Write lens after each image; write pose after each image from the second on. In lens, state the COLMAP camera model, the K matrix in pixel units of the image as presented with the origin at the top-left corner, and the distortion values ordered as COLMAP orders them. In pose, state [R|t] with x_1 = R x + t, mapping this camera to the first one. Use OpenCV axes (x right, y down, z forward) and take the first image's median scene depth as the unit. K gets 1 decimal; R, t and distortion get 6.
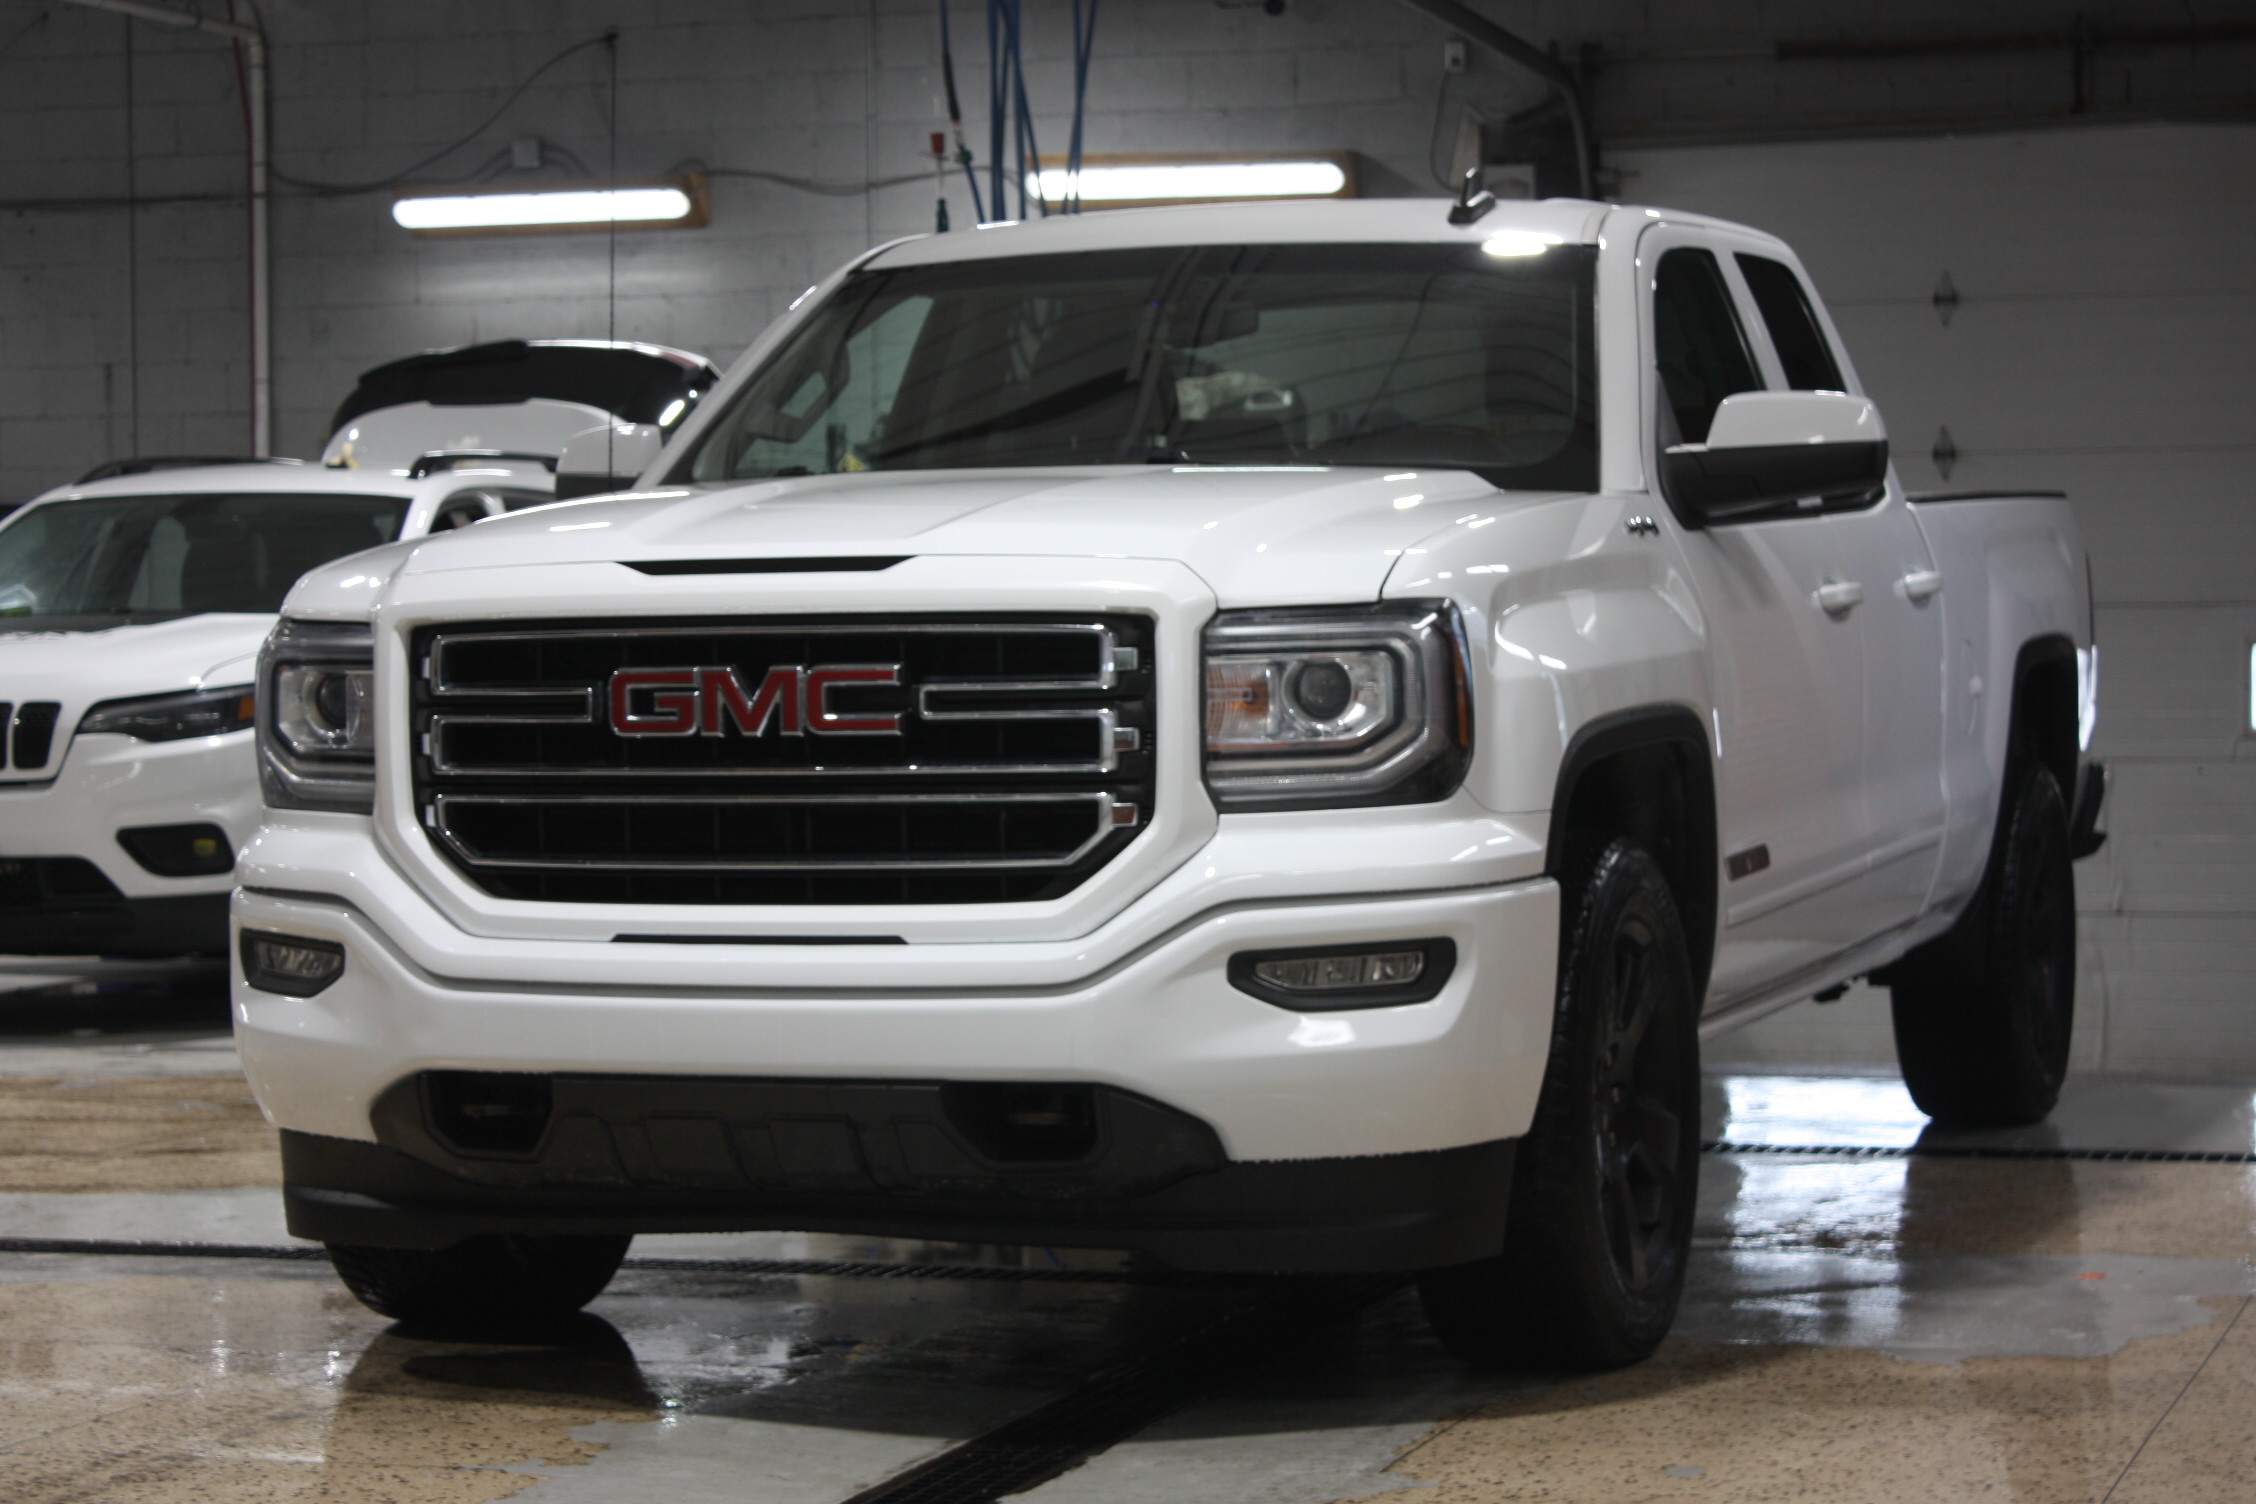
lens RADIAL K [[5143.6, 0, 1128.1], [0, 5143.6, 755.5], [0, 0, 1]] dist [0.072929, 0.000000]
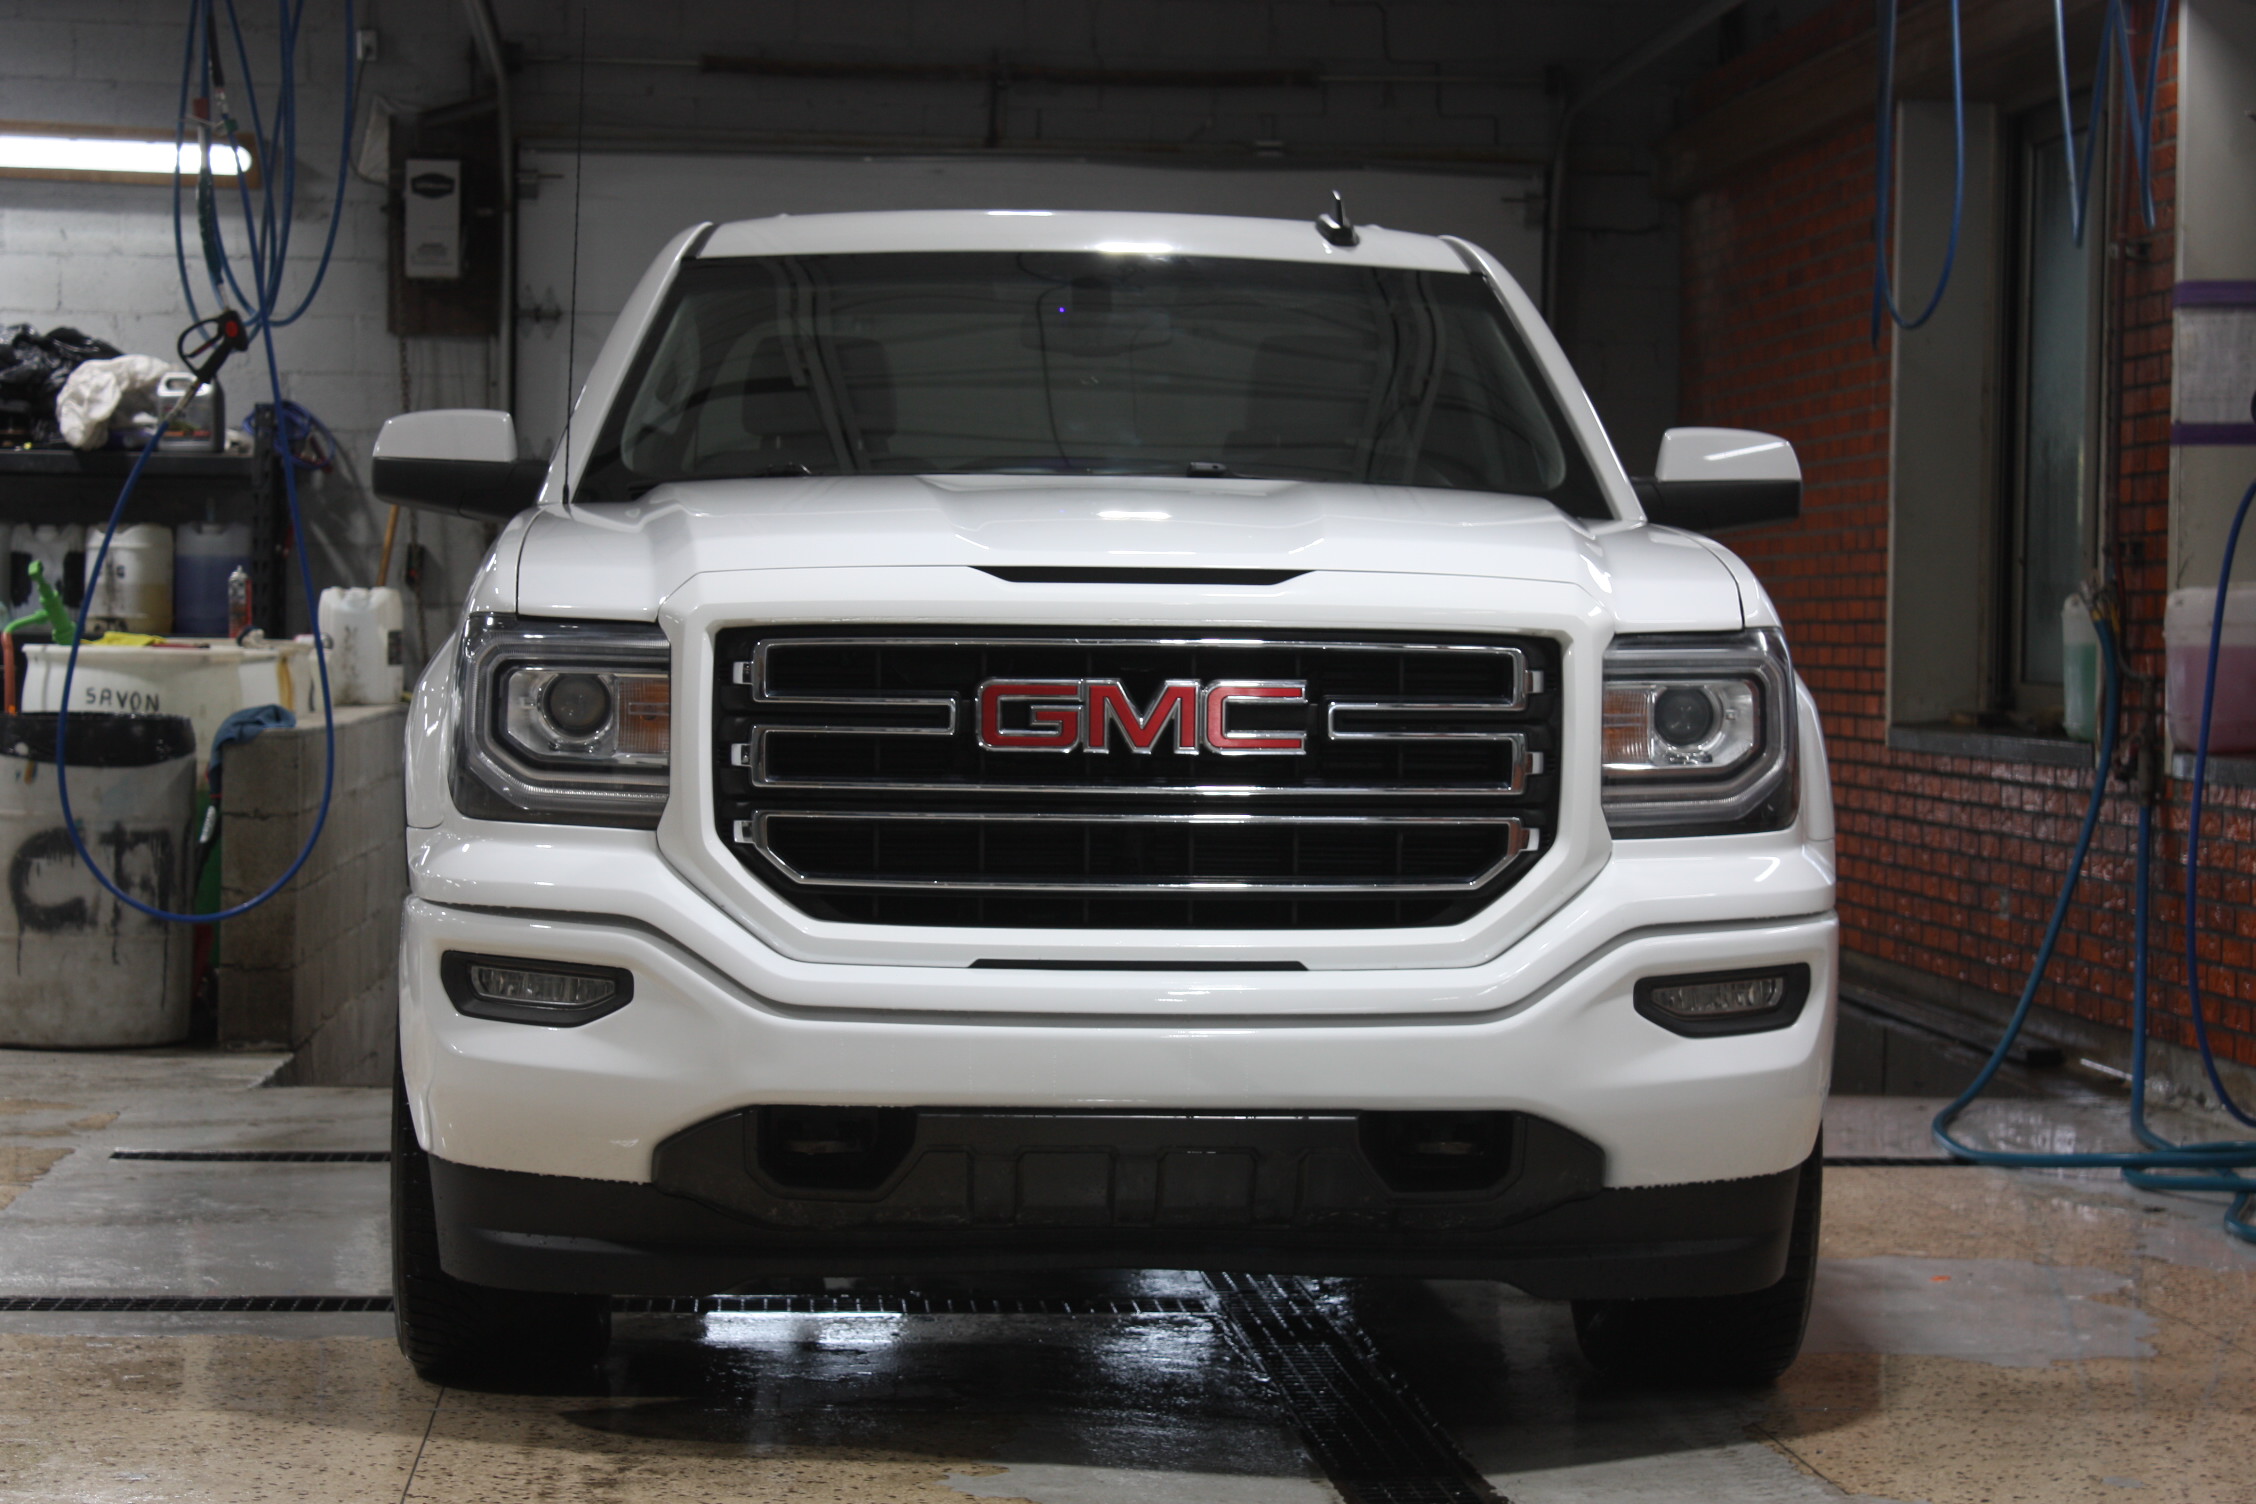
lens RADIAL K [[5105.9, 0, 1128.1], [0, 5105.9, 750.4], [0, 0, 1]] dist [0.014978, 0.000000]
pose [[0.916255, 0.016487, 0.400256, -0.453988], [-0.016211, 0.999860, -0.004074, -0.000388], [-0.400267, -0.002756, 0.916394, 0.127233]]
